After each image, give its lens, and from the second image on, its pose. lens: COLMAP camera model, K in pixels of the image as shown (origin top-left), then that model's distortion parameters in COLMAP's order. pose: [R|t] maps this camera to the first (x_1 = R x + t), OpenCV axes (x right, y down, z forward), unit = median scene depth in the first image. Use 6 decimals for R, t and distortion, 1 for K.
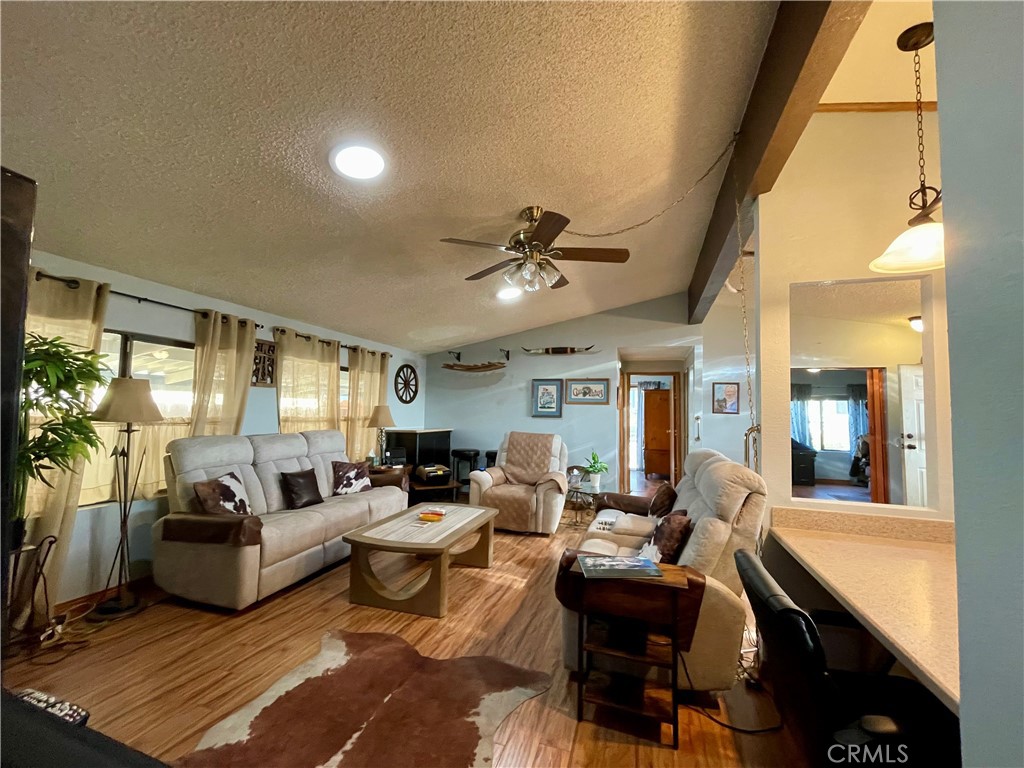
lens RADIAL K [[409.5, 0, 506.9], [0, 409.5, 387.1], [0, 0, 1]] dist [-0.004994, 0.000098]
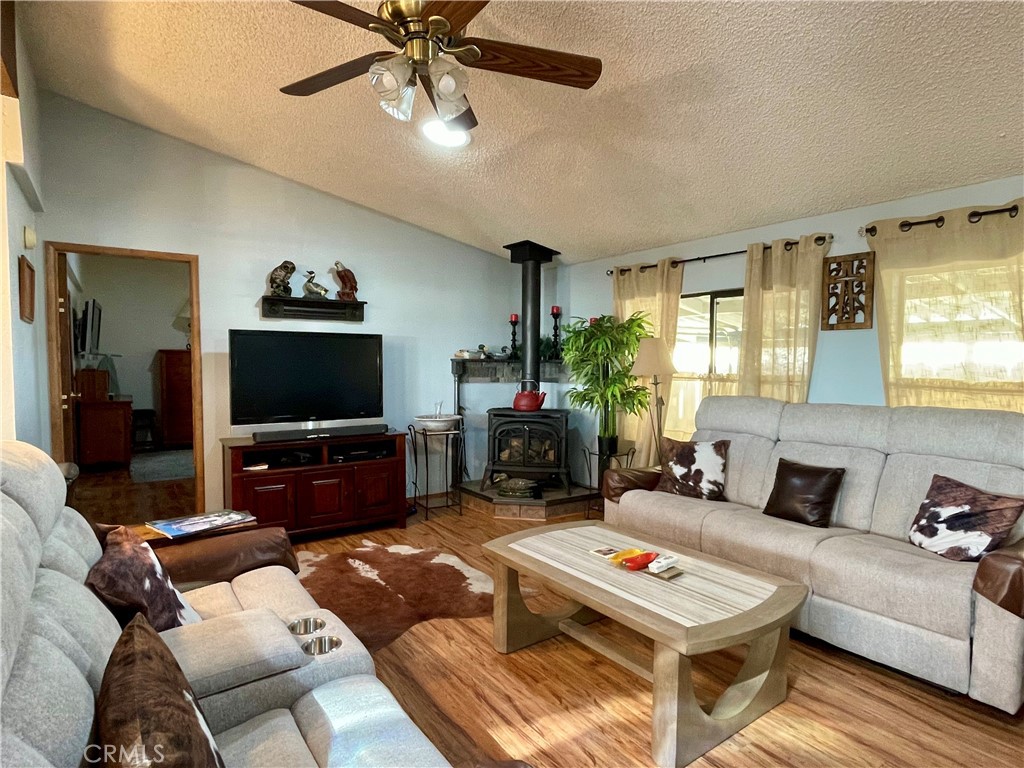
lens RADIAL K [[560.3, 0, 503.9], [0, 560.3, 387.1], [0, 0, 1]] dist [0.003433, 0.000150]
pose [[-0.591593, 0.011799, -0.806151, 0.496956], [0.030754, 0.999495, -0.007940, 0.095314], [0.805650, -0.029490, -0.591657, 1.298497]]
